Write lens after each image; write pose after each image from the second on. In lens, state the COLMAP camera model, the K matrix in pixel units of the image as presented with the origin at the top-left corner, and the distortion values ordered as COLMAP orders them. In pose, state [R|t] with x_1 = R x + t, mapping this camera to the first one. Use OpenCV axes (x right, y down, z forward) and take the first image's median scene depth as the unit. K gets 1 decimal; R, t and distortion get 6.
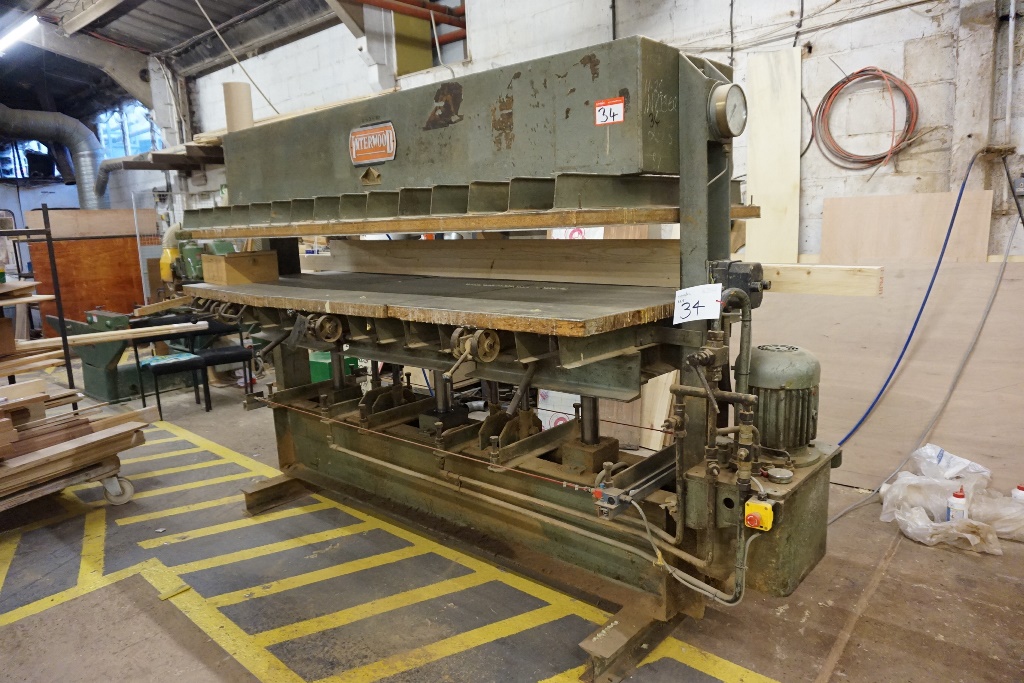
lens RADIAL K [[691.9, 0, 508.9], [0, 691.9, 343.3], [0, 0, 1]] dist [-0.031479, 0.012039]
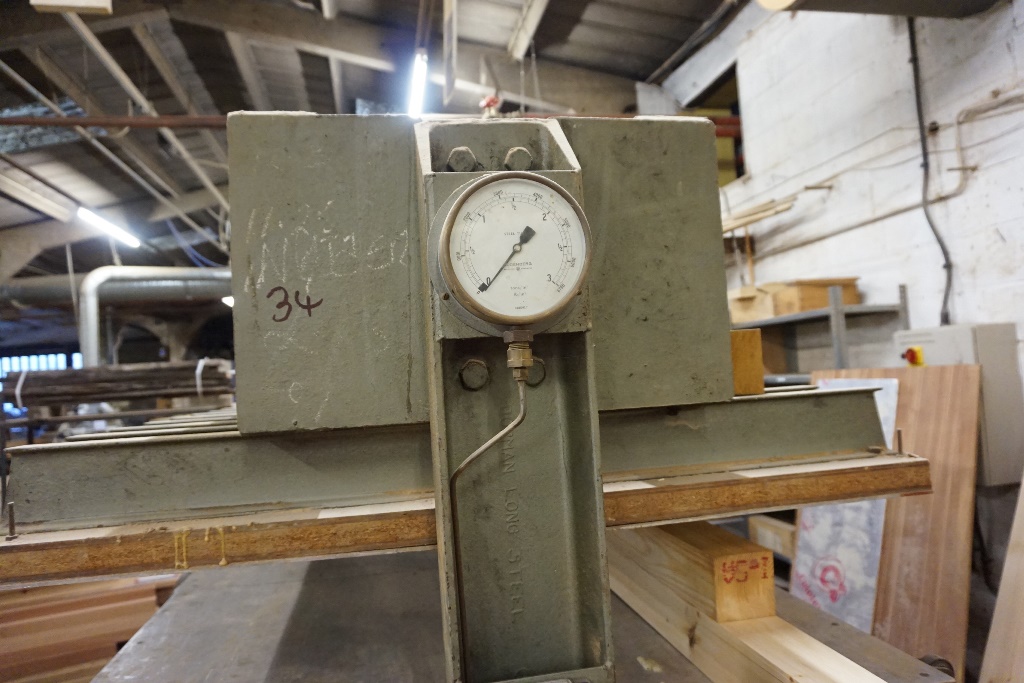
lens RADIAL K [[691.9, 0, 511.4], [0, 691.9, 340.1], [0, 0, 1]] dist [-0.031479, 0.012039]
pose [[0.791166, -0.041711, -0.610177, 0.395070], [-0.069609, 0.985048, -0.157593, -0.189132], [0.607627, 0.167157, 0.776433, 0.563899]]
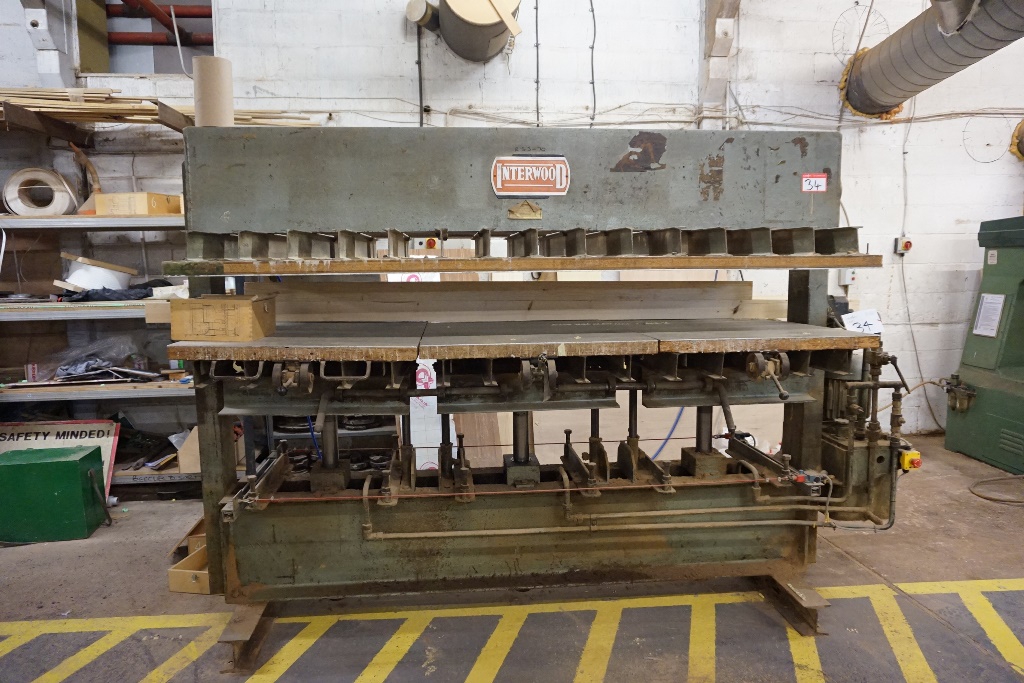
lens RADIAL K [[691.9, 0, 513.4], [0, 691.9, 341.9], [0, 0, 1]] dist [-0.031479, 0.012039]
pose [[0.679724, -0.050501, 0.731727, -0.907610], [0.110602, 0.993277, -0.034189, -0.035946], [-0.725081, 0.104170, 0.680740, 0.402306]]
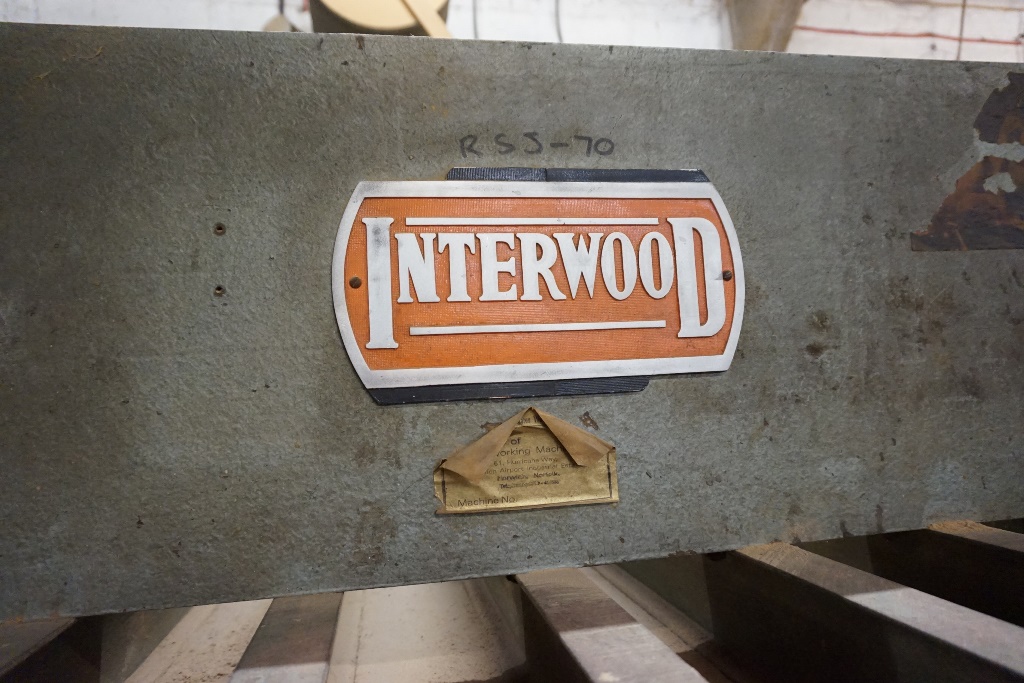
lens RADIAL K [[691.9, 0, 508.3], [0, 691.9, 344.9], [0, 0, 1]] dist [-0.031479, 0.012039]
pose [[0.616526, 0.061155, 0.784956, -0.342408], [0.167143, 0.964088, -0.206390, -0.236575], [-0.769389, 0.258445, 0.584164, 0.905877]]
